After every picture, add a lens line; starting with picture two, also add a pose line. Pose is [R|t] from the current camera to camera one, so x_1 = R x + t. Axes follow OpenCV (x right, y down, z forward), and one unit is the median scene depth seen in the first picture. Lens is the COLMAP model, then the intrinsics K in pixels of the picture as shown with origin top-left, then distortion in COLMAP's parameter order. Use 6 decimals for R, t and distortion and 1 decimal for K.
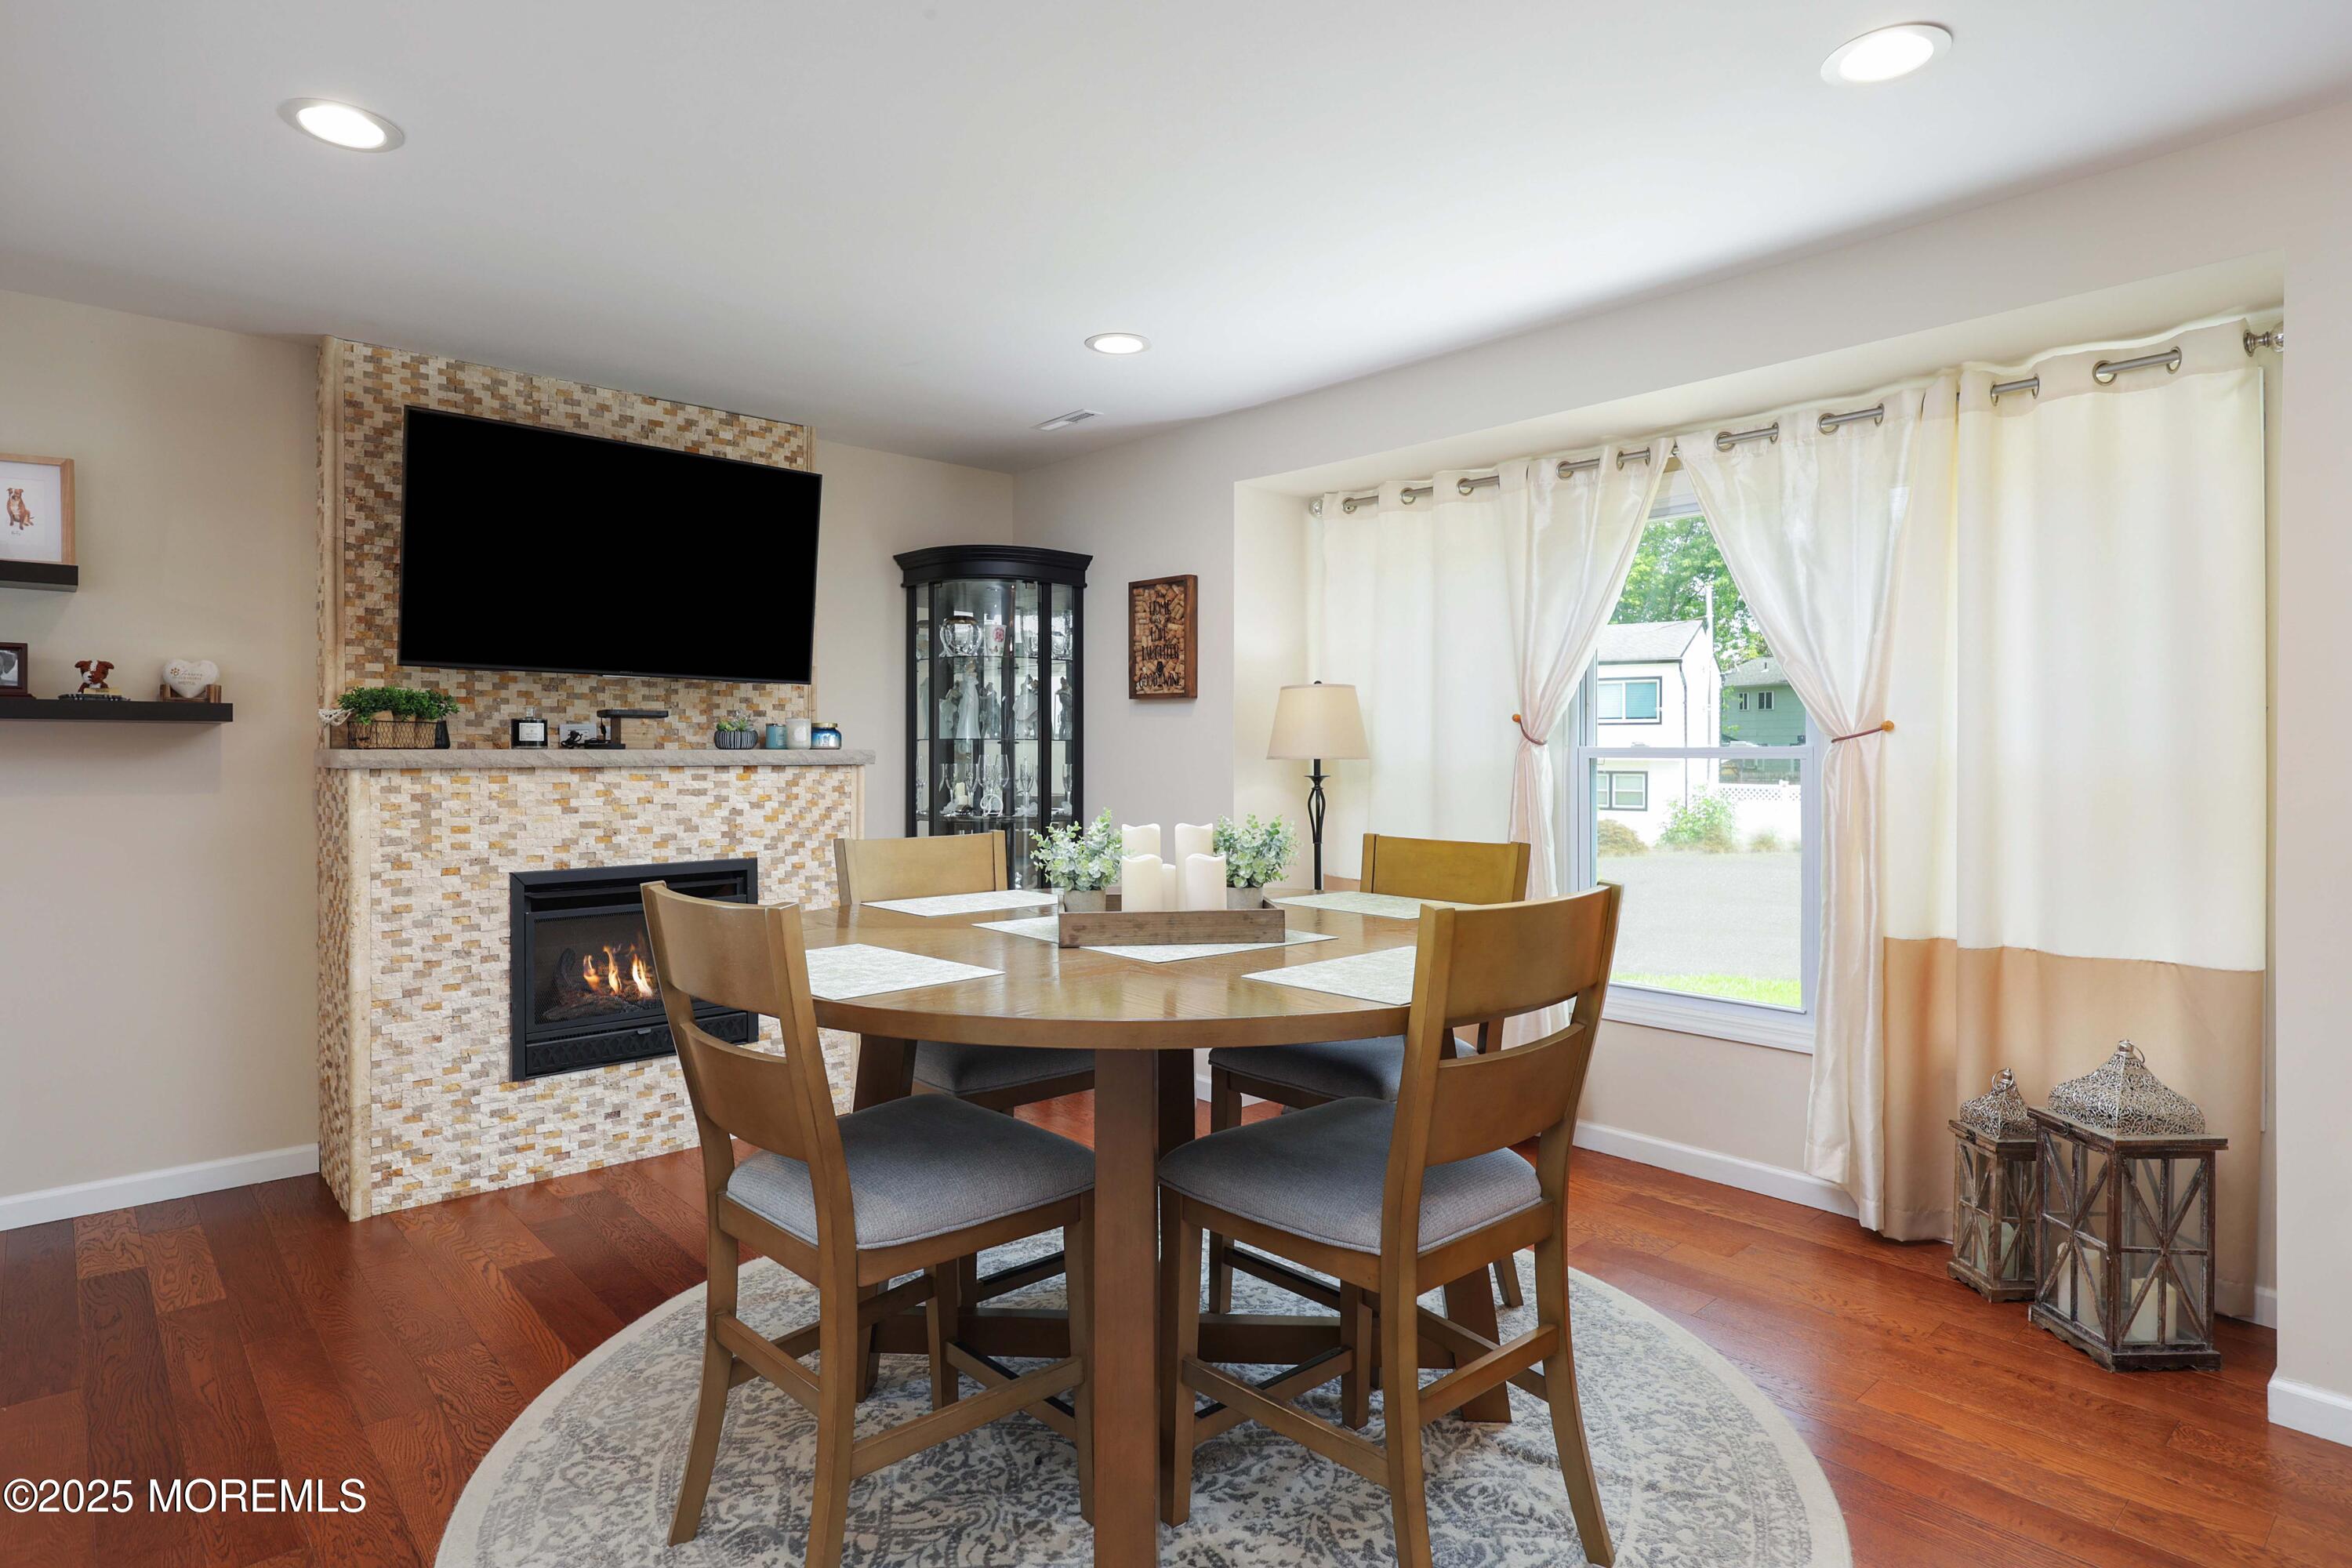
lens RADIAL K [[1293.3, 0, 1178.0], [0, 1293.3, 741.5], [0, 0, 1]] dist [0.000333, -0.000132]
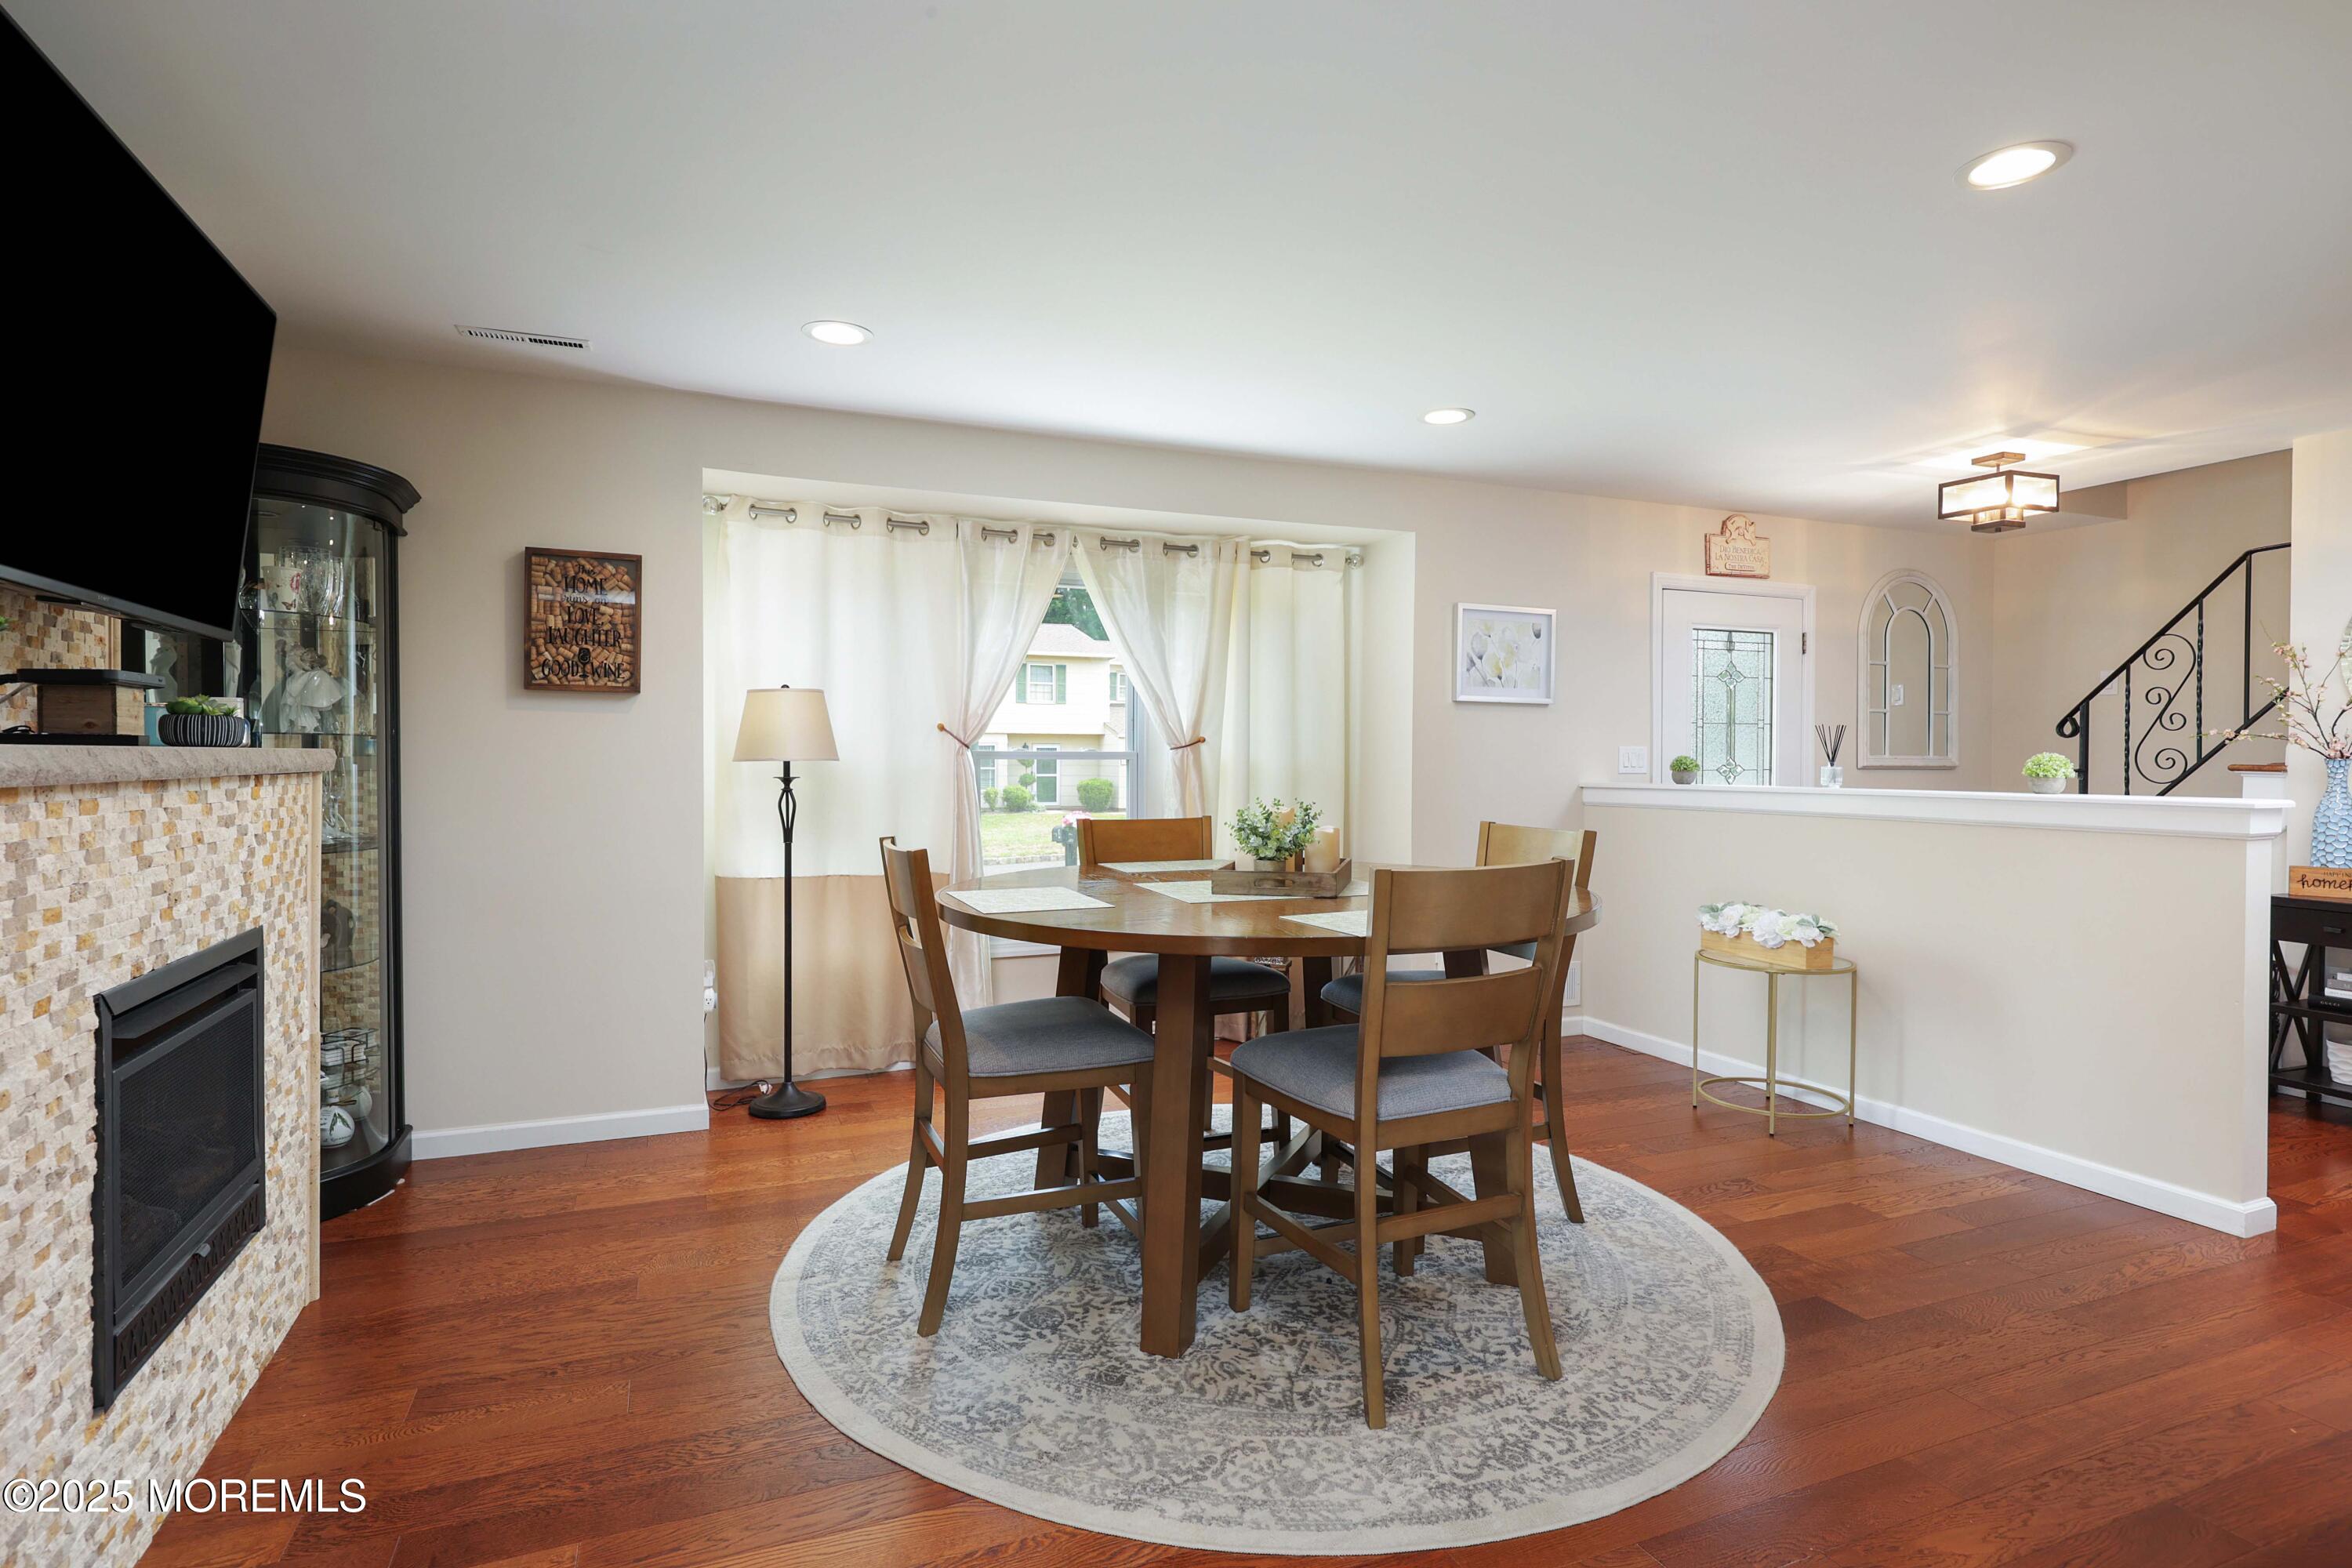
lens RADIAL K [[1200.5, 0, 1176.0], [0, 1200.5, 784.0], [0, 0, 1]] dist [0.000730, 0.000050]
pose [[0.317907, -0.020364, 0.947903, -0.698974], [-0.009989, 0.999642, 0.024826, 0.005134], [-0.948069, -0.017361, 0.317590, 0.399968]]
